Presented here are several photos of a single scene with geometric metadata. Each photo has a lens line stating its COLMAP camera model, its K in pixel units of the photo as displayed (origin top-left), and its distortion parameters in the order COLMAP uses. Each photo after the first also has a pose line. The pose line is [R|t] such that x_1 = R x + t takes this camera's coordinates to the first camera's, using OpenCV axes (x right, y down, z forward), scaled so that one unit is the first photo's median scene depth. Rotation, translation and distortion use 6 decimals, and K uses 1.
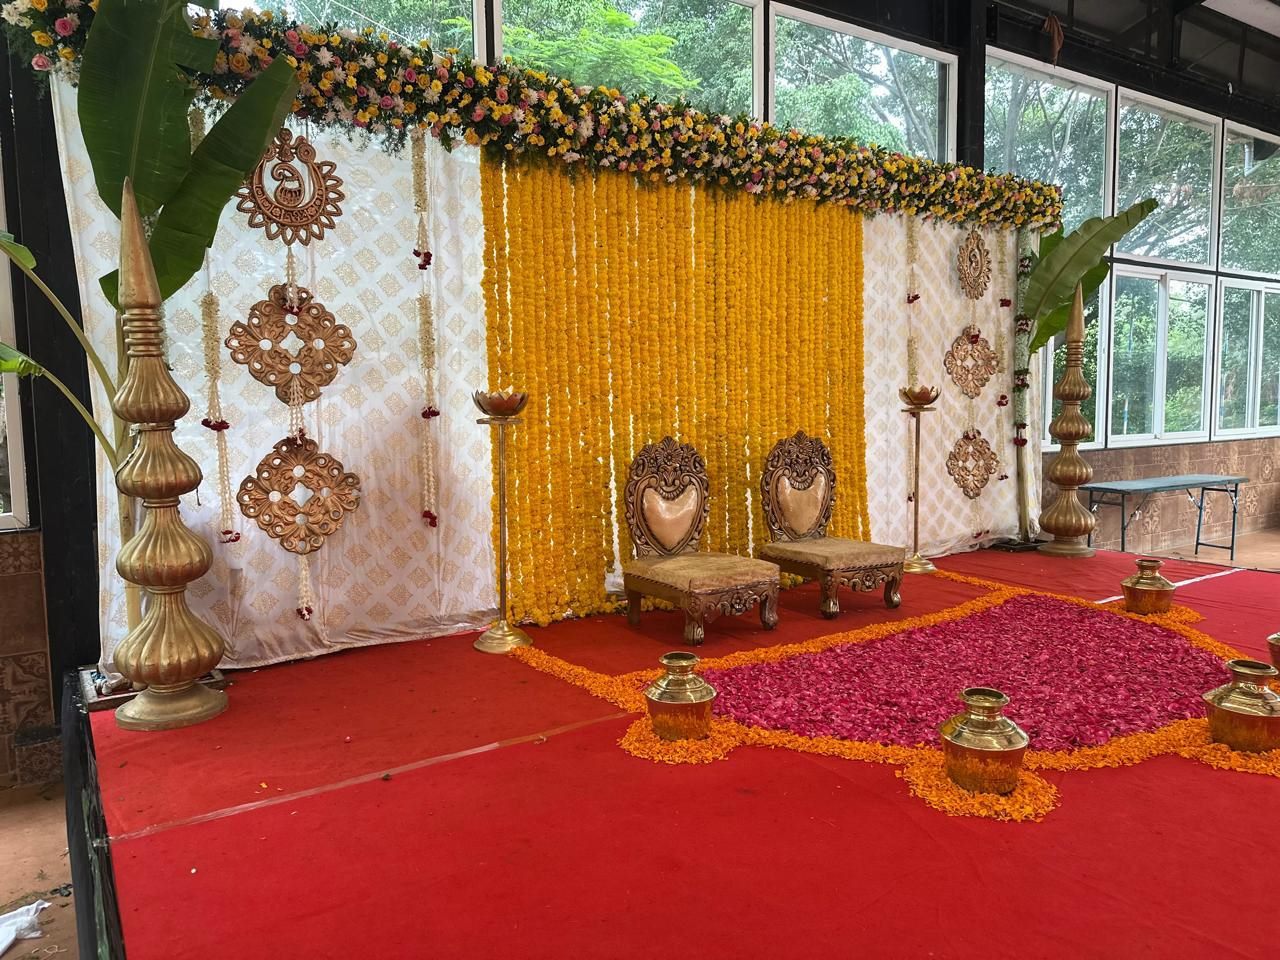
lens RADIAL K [[894.1, 0, 638.9], [0, 894.1, 476.2], [0, 0, 1]] dist [0.056648, -0.035357]
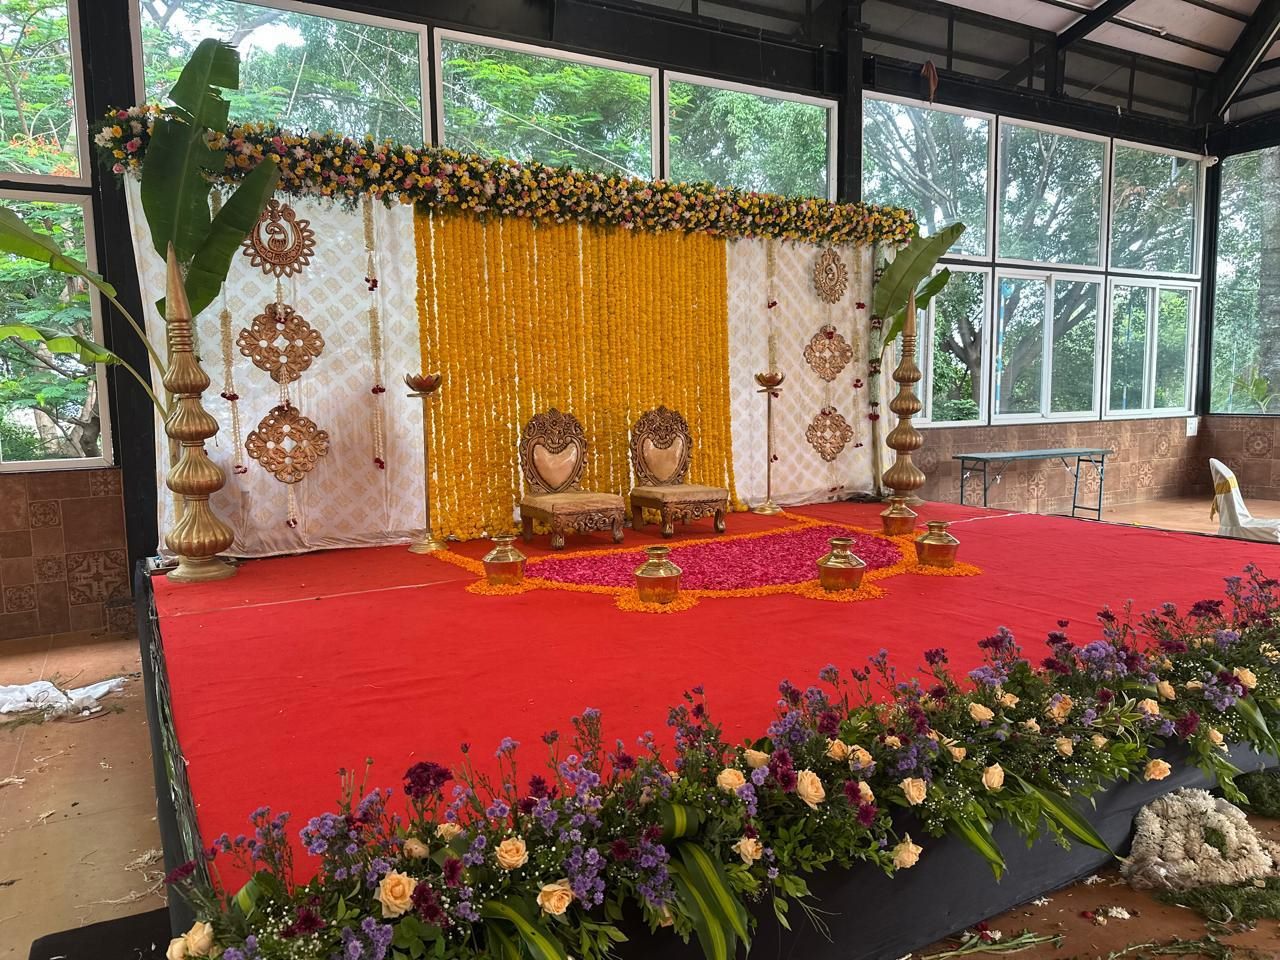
lens RADIAL K [[901.2, 0, 639.7], [0, 901.2, 485.6], [0, 0, 1]] dist [0.085463, -0.070072]
pose [[0.997658, 0.003582, -0.068301, 0.274089], [-0.002463, 0.999862, 0.016453, 0.055623], [0.068350, -0.016246, 0.997529, -0.415332]]
